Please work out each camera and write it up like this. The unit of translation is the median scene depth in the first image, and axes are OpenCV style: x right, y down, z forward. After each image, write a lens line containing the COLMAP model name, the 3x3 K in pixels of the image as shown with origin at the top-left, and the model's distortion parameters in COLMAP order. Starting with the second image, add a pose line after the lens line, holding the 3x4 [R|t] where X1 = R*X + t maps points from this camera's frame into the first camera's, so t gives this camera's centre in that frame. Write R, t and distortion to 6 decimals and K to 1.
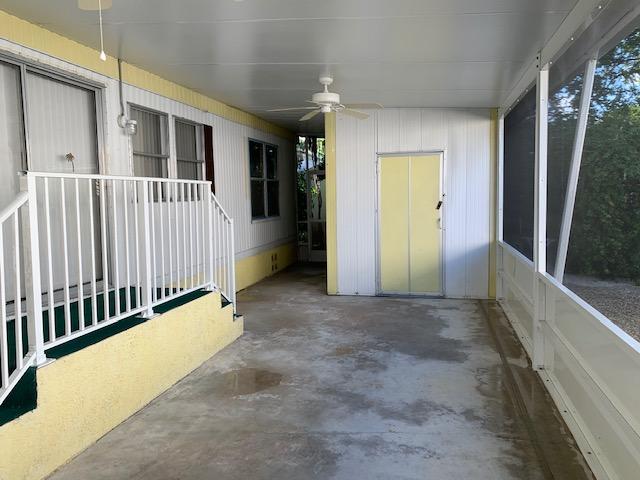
lens RADIAL K [[492.7, 0, 321.7], [0, 492.7, 235.5], [0, 0, 1]] dist [0.051982, -0.080704]
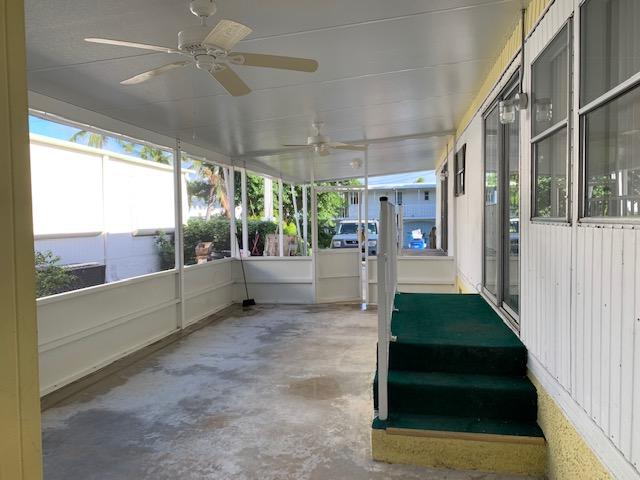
lens RADIAL K [[492.7, 0, 321.7], [0, 492.7, 235.5], [0, 0, 1]] dist [0.051982, -0.080704]
pose [[-0.997962, 0.036128, -0.052604, -0.103875], [0.029543, 0.992215, 0.120982, -0.161448], [0.056565, 0.119181, -0.991260, 1.953418]]
